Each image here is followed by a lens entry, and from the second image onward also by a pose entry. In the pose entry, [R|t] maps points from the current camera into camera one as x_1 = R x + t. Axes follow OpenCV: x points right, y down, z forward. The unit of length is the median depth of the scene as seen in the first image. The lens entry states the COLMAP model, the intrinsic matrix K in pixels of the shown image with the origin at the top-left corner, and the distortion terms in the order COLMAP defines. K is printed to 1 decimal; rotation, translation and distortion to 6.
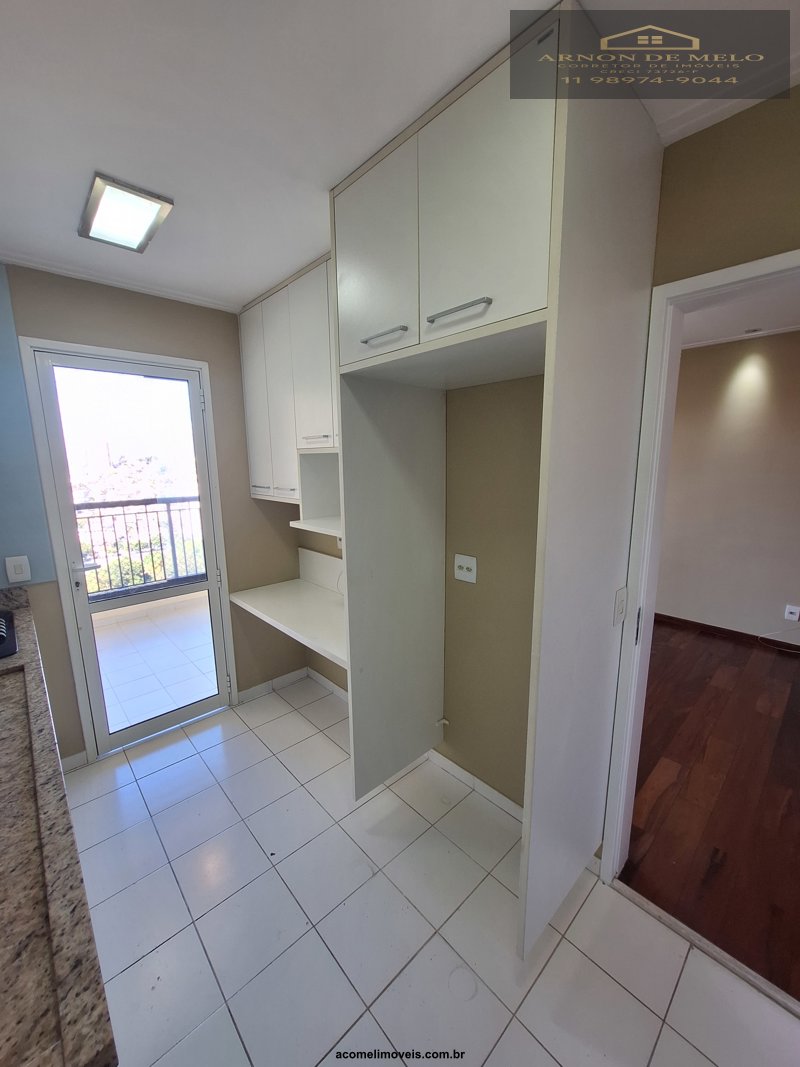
lens RADIAL K [[420.4, 0, 399.9], [0, 420.4, 535.1], [0, 0, 1]] dist [-0.001823, 0.000403]
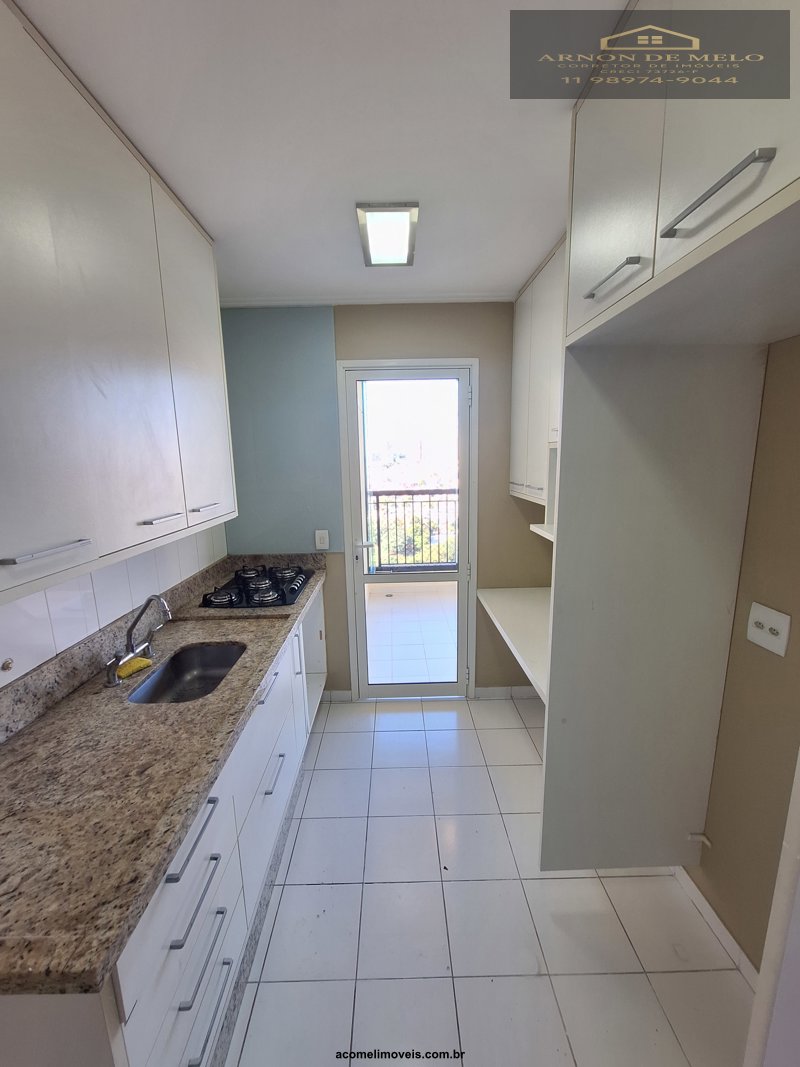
lens RADIAL K [[420.4, 0, 399.0], [0, 420.4, 534.8], [0, 0, 1]] dist [-0.001823, 0.000403]
pose [[0.742391, 0.116985, -0.659674, 0.131756], [-0.105870, 0.992750, 0.056907, -0.032795], [0.661549, 0.027592, 0.749394, 0.154307]]
